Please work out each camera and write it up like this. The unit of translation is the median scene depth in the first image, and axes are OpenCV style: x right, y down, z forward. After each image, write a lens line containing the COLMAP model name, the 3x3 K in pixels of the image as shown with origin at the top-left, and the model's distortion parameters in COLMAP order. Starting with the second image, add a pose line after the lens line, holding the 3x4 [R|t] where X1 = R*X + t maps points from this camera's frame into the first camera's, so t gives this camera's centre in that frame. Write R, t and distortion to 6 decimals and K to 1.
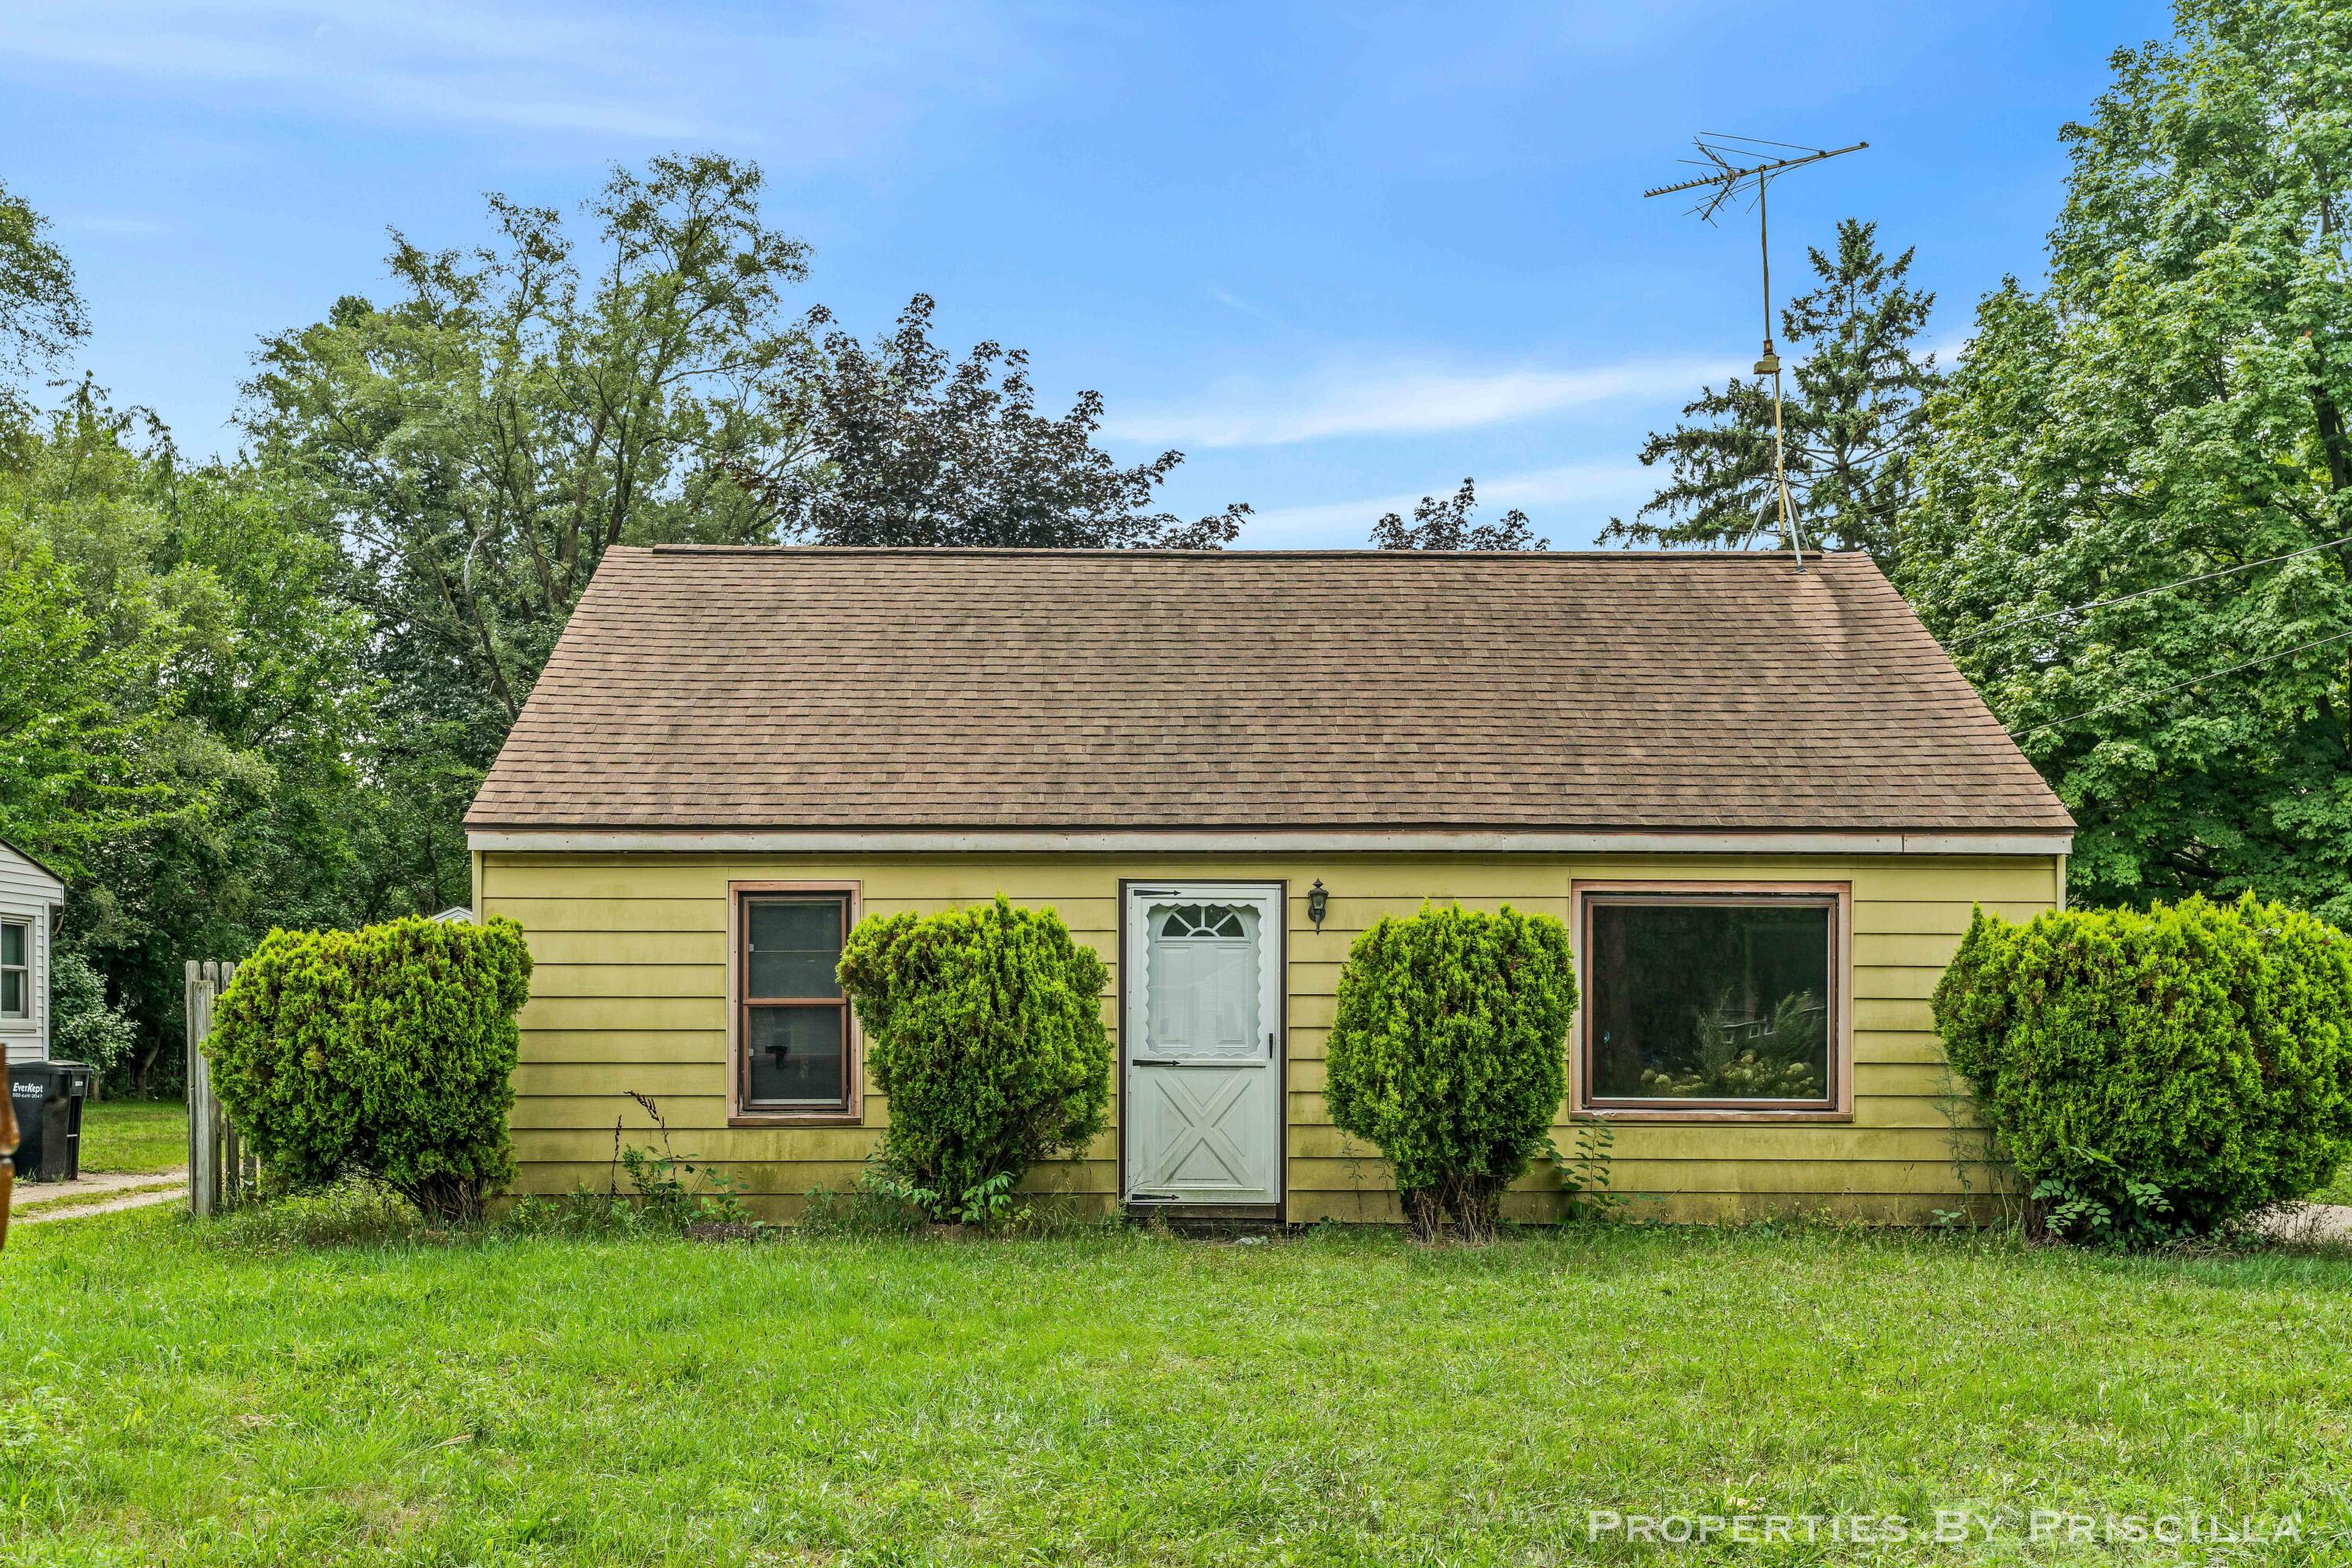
lens RADIAL K [[2234.3, 0, 1151.6], [0, 2234.3, 978.8], [0, 0, 1]] dist [0.021618, 0.000000]
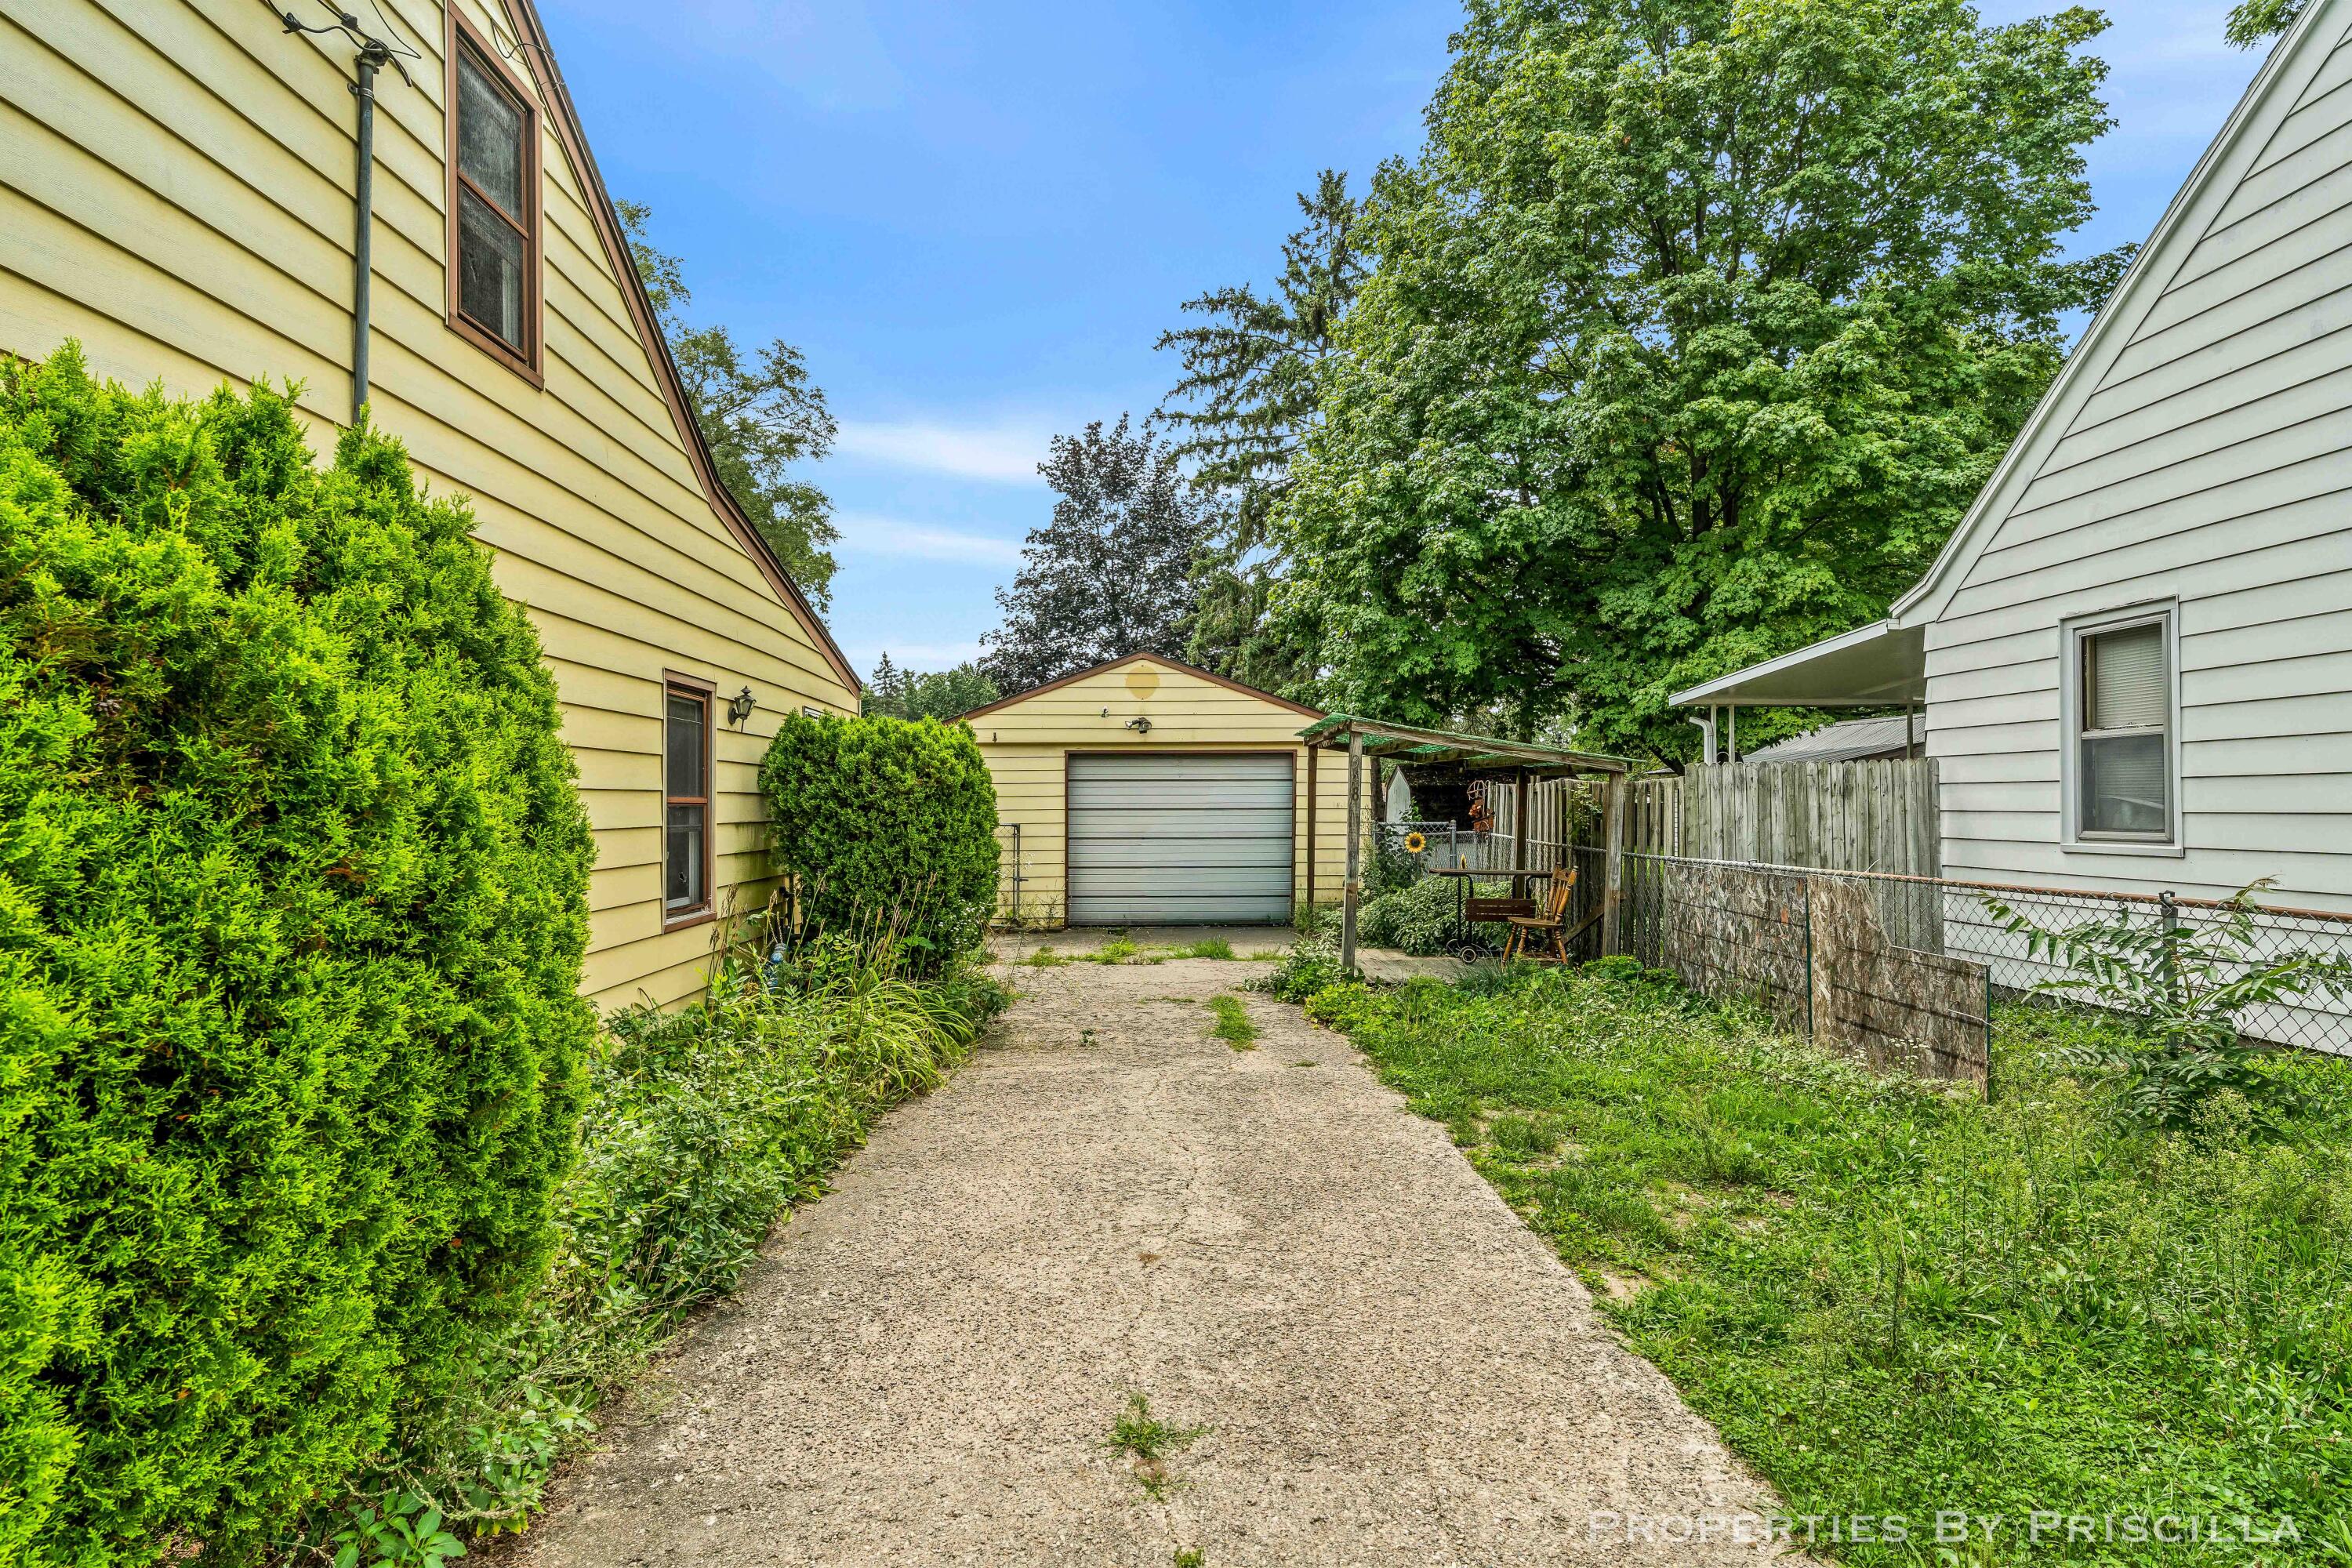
lens RADIAL K [[1187.8, 0, 1168.0], [0, 1187.8, 766.3], [0, 0, 1]] dist [-0.014747, -0.000105]
pose [[0.999999, -0.001356, 0.000085, 0.635889], [0.001357, 0.999991, -0.004057, 0.011346], [-0.000079, 0.004057, 0.999992, 0.948699]]
